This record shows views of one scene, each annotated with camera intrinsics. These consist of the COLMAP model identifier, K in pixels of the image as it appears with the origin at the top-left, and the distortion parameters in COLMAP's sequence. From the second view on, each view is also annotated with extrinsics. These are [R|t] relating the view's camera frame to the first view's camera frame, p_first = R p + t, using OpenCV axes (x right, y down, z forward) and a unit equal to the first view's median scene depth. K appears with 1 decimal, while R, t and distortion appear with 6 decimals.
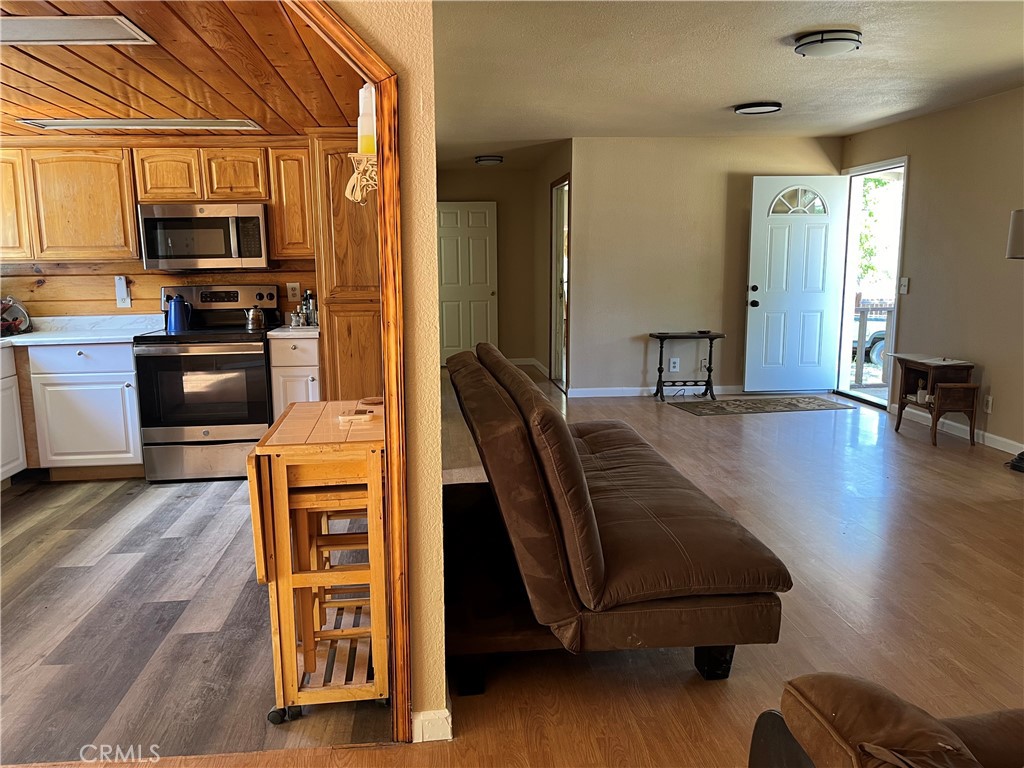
lens RADIAL K [[821.3, 0, 512.0], [0, 821.3, 384.0], [0, 0, 1]] dist [0.071493, -0.108273]
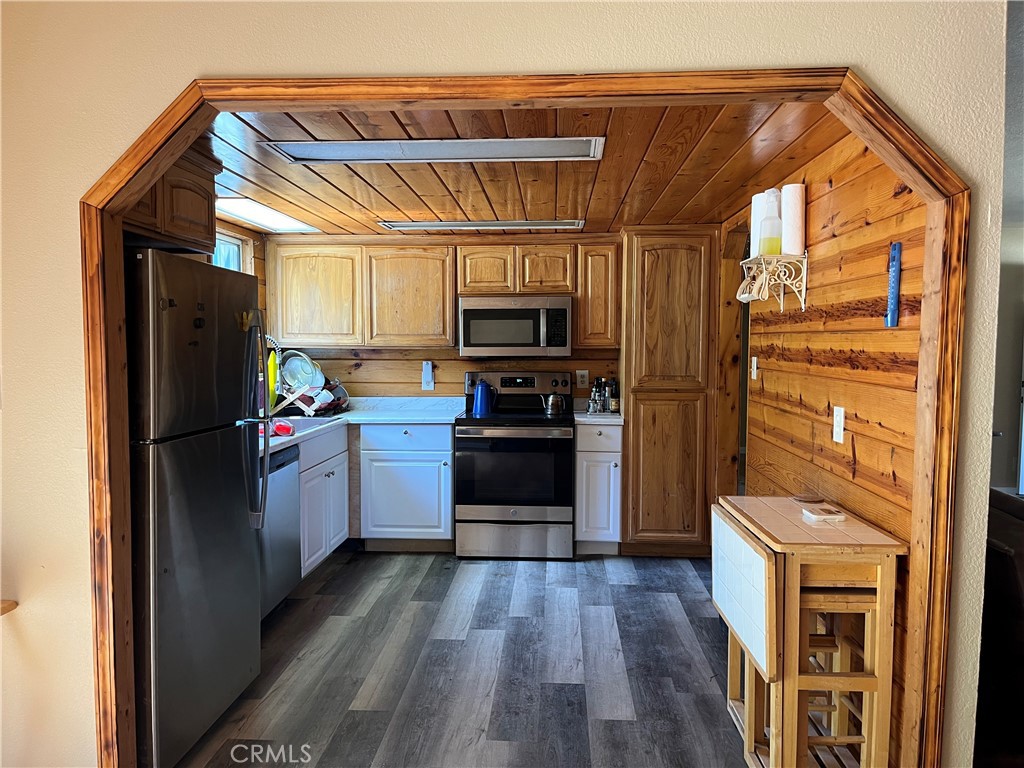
lens RADIAL K [[821.3, 0, 512.0], [0, 821.3, 384.0], [0, 0, 1]] dist [0.071493, -0.108273]
pose [[0.985536, 0.025246, -0.167574, -0.201925], [-0.041533, 0.994667, -0.094411, -0.004419], [0.164297, 0.100005, 0.981328, -0.032122]]
